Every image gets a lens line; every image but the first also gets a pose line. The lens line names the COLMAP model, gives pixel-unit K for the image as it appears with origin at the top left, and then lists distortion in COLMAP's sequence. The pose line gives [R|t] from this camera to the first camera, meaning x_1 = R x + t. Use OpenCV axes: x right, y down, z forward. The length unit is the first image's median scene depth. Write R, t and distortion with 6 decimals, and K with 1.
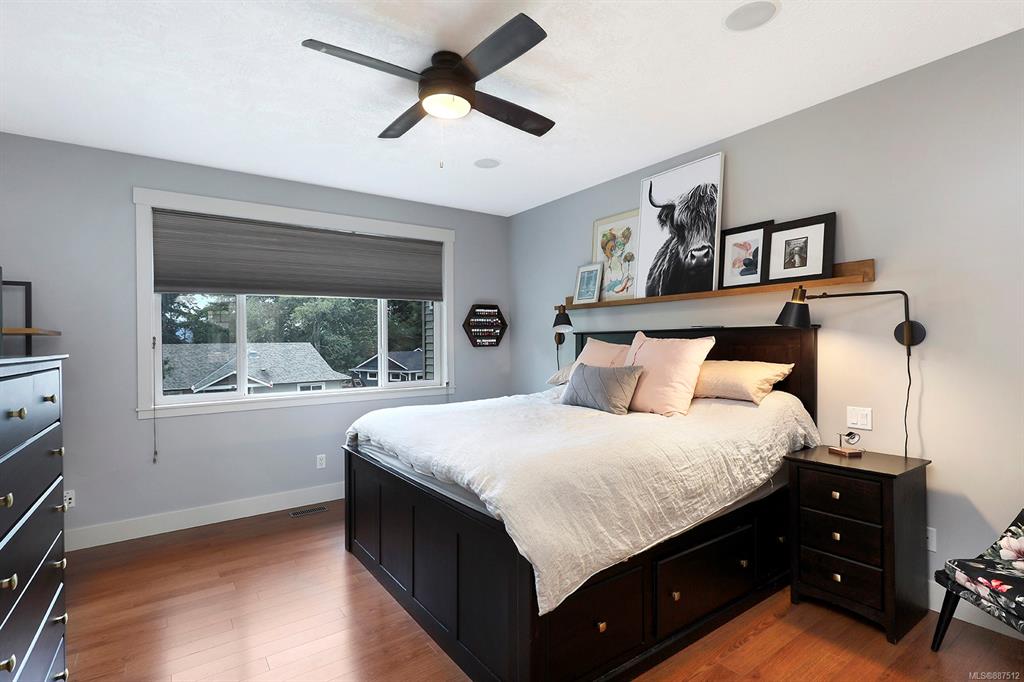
lens RADIAL K [[488.6, 0, 507.4], [0, 488.6, 343.2], [0, 0, 1]] dist [0.009803, -0.000492]
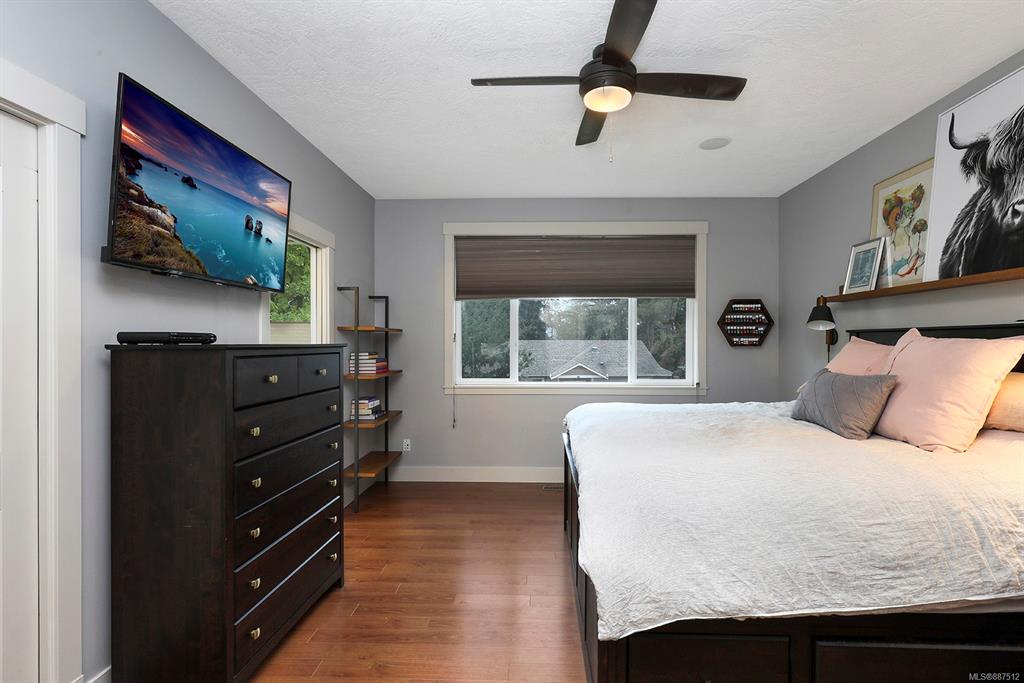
lens RADIAL K [[469.3, 0, 515.1], [0, 469.3, 339.8], [0, 0, 1]] dist [0.002857, 0.000166]
pose [[0.802901, 0.013016, -0.595971, 0.198935], [-0.015430, 0.999880, 0.001051, 0.001274], [0.595913, 0.008352, 0.803006, 0.090250]]
